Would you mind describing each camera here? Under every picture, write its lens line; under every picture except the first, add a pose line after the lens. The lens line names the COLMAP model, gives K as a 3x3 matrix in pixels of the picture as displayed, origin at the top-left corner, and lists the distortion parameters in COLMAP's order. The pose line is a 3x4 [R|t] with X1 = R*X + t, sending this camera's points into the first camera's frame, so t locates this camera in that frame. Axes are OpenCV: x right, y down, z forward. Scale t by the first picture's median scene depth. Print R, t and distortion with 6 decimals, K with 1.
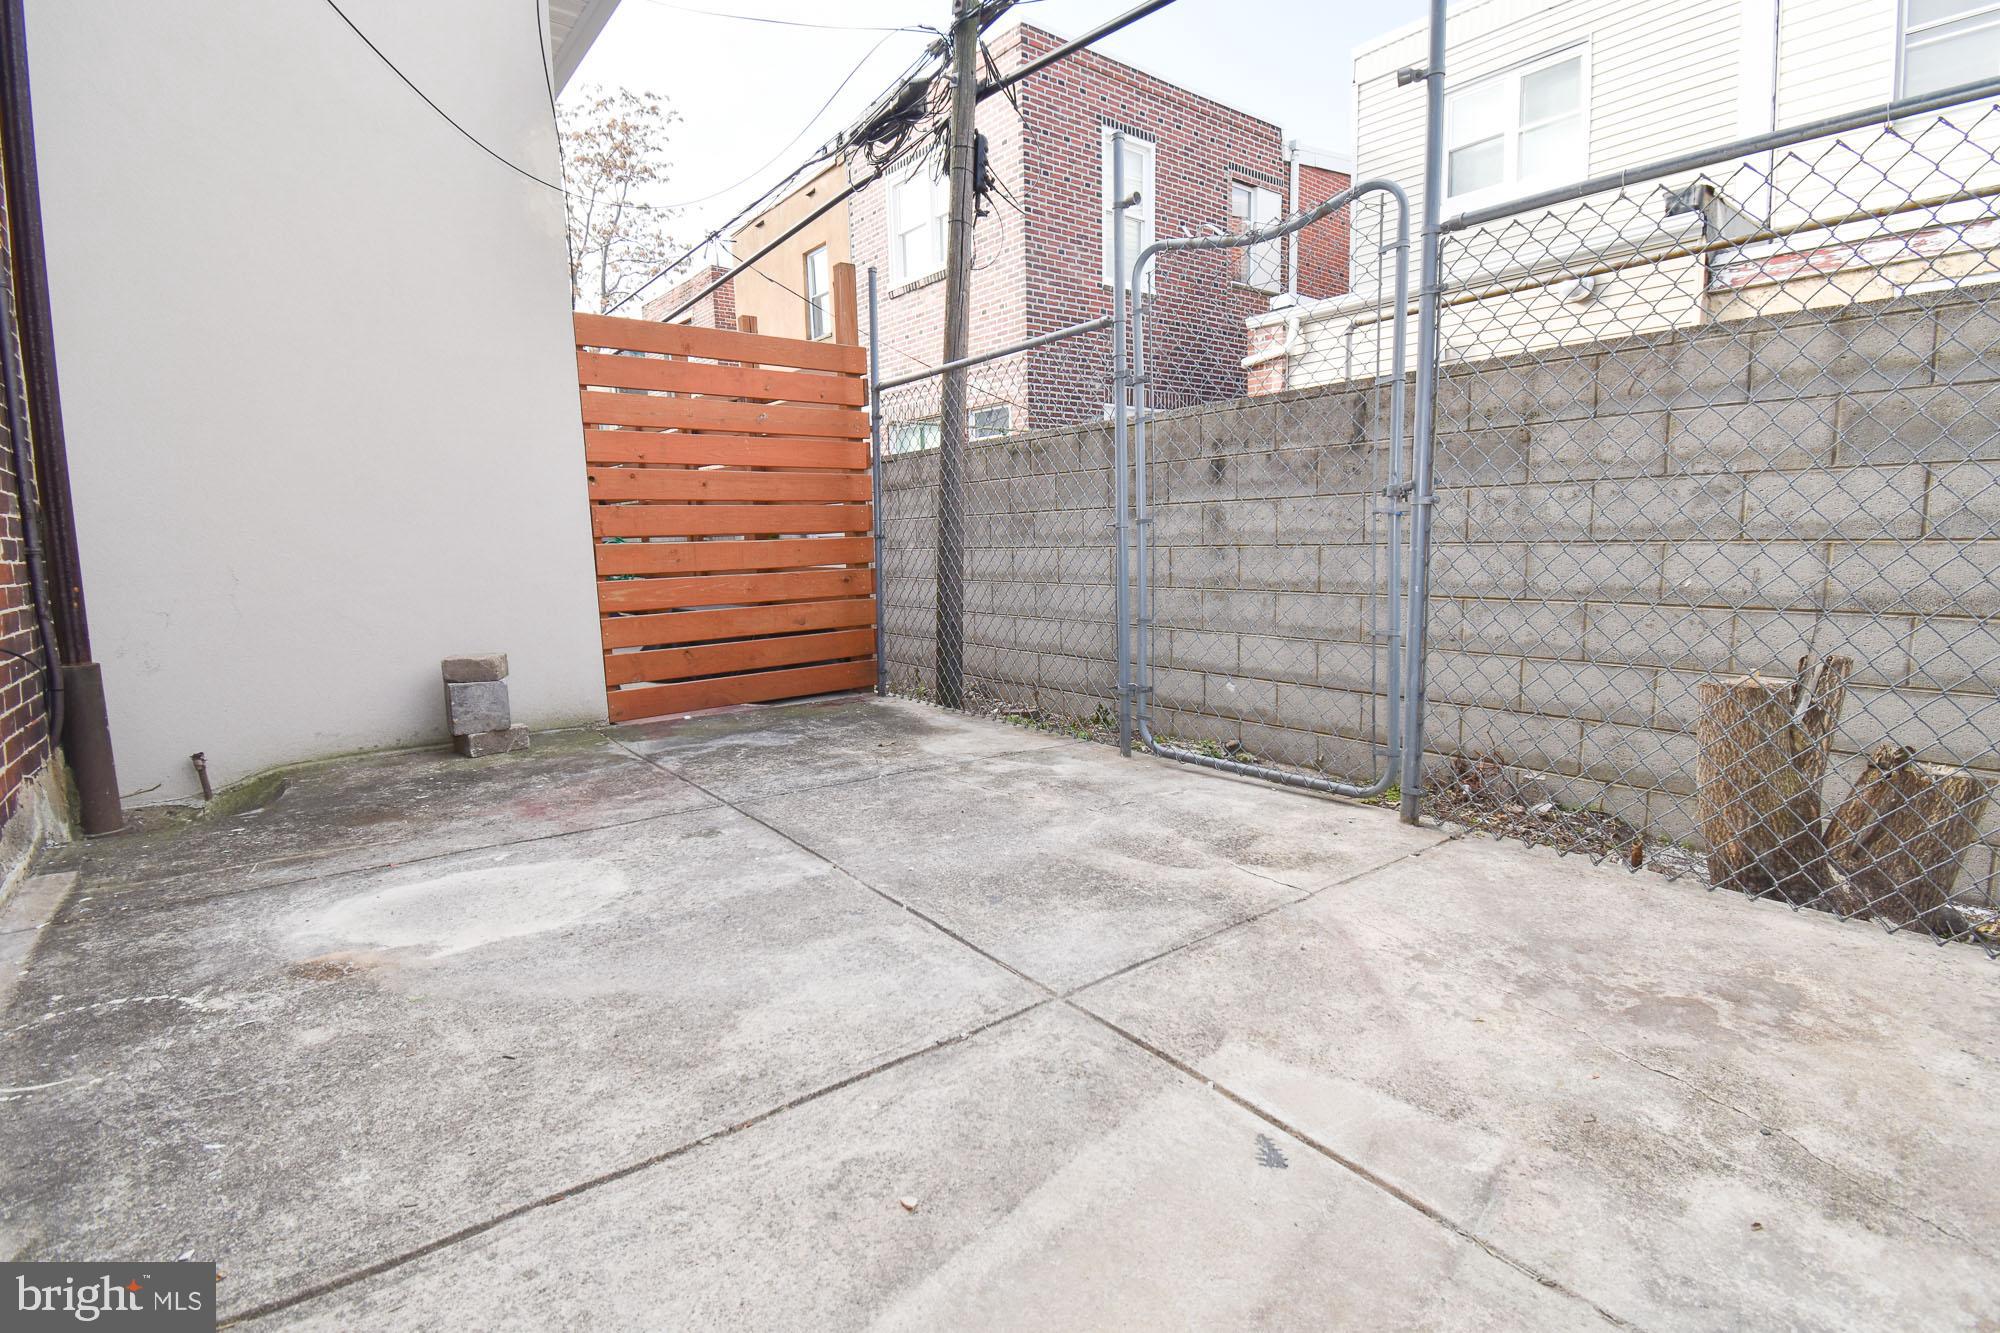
lens RADIAL K [[920.8, 0, 1003.9], [0, 920.8, 648.0], [0, 0, 1]] dist [0.019342, -0.026072]
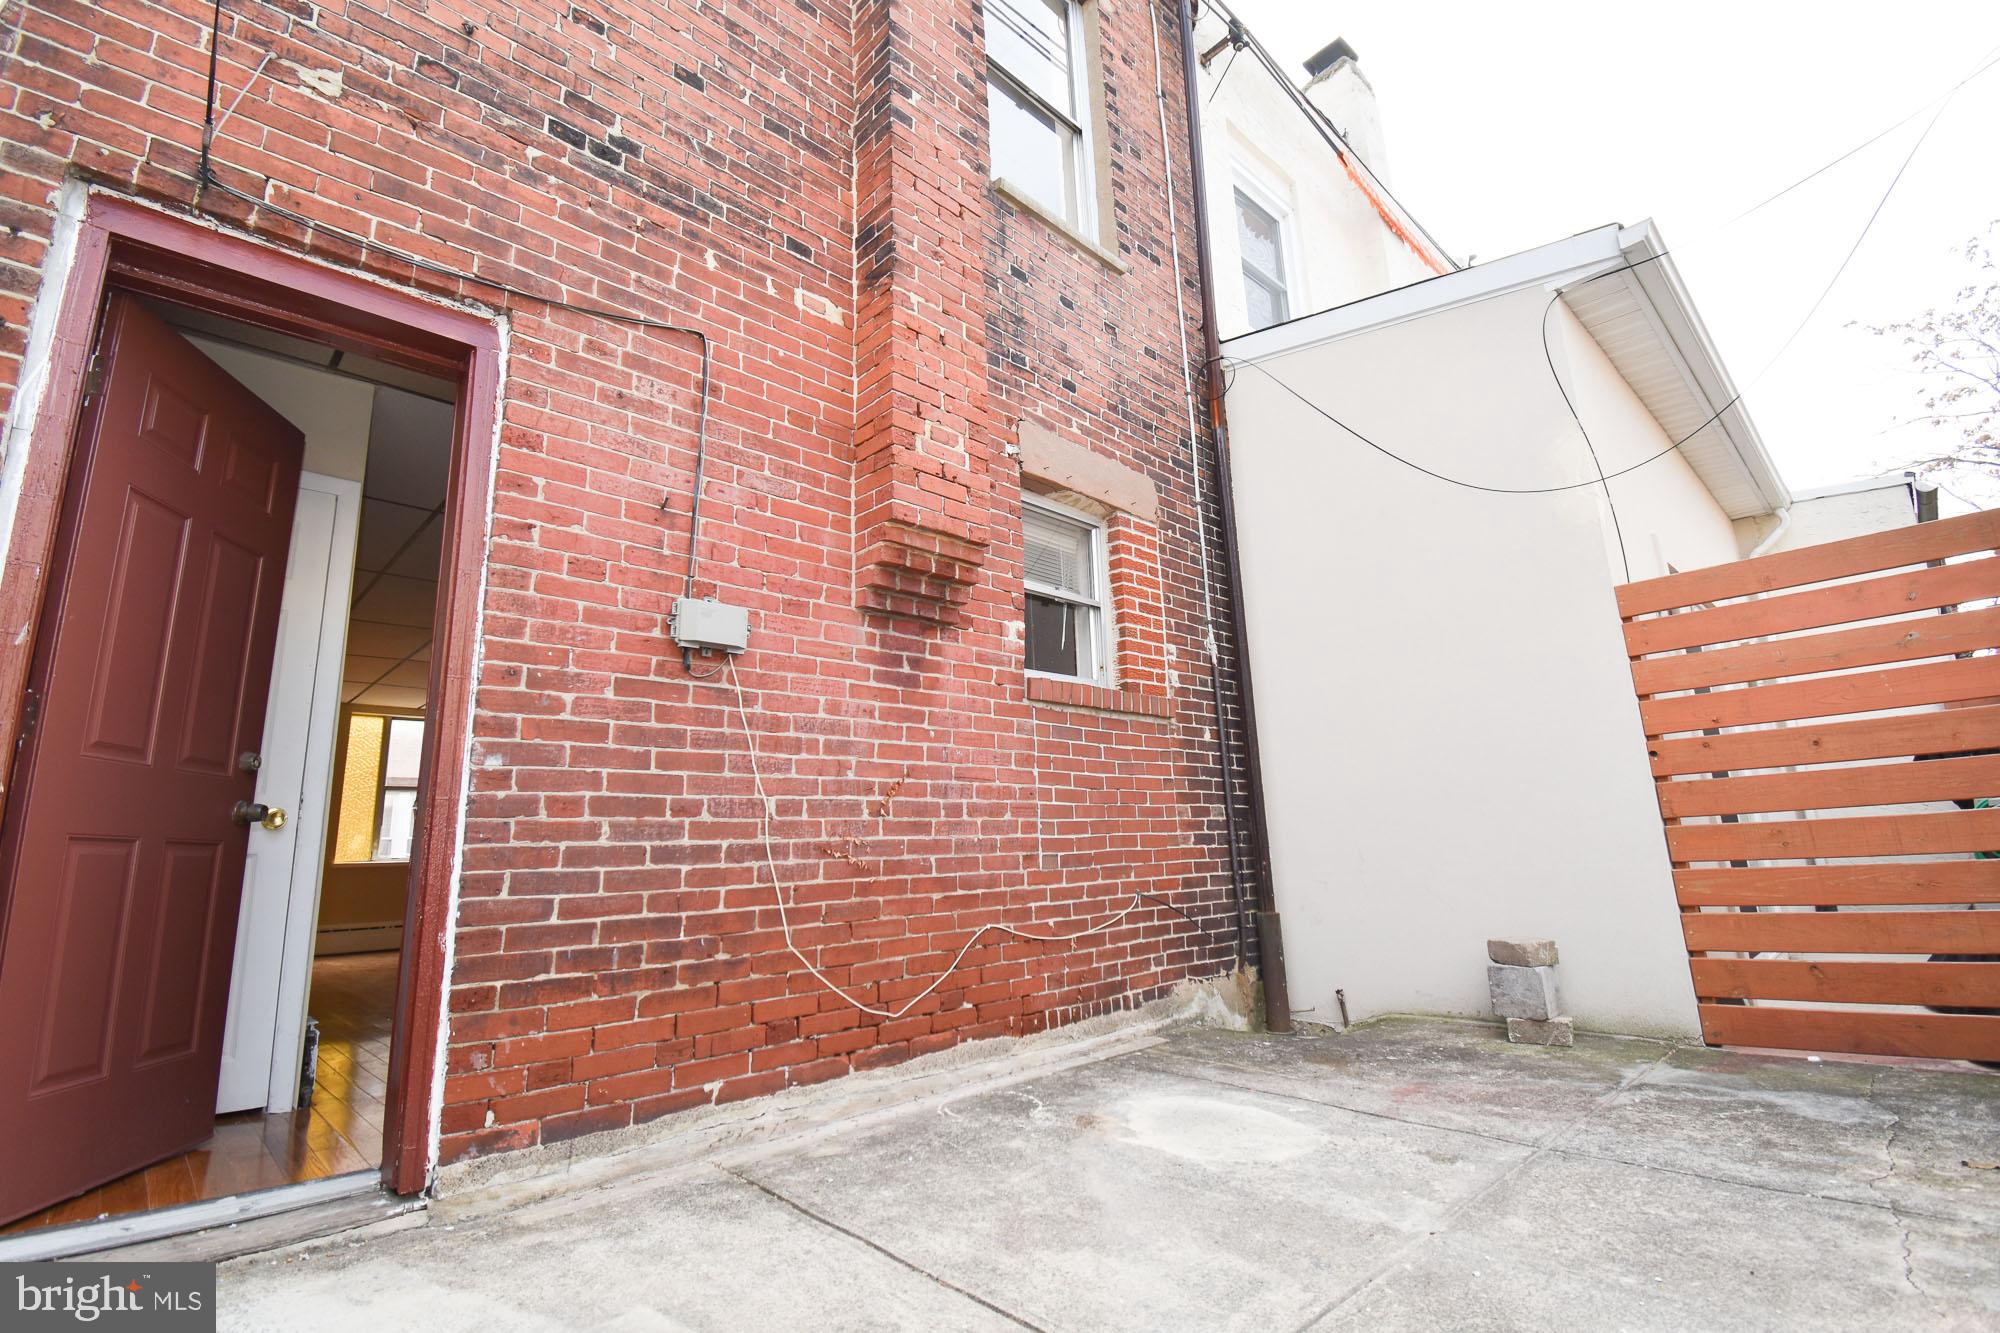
lens RADIAL K [[920.8, 0, 1003.9], [0, 920.8, 648.0], [0, 0, 1]] dist [0.019342, -0.026072]
pose [[0.078839, -0.200159, -0.976586, 0.661673], [-0.082208, 0.974994, -0.206469, -0.070263], [0.993492, 0.096561, 0.060413, 0.475611]]
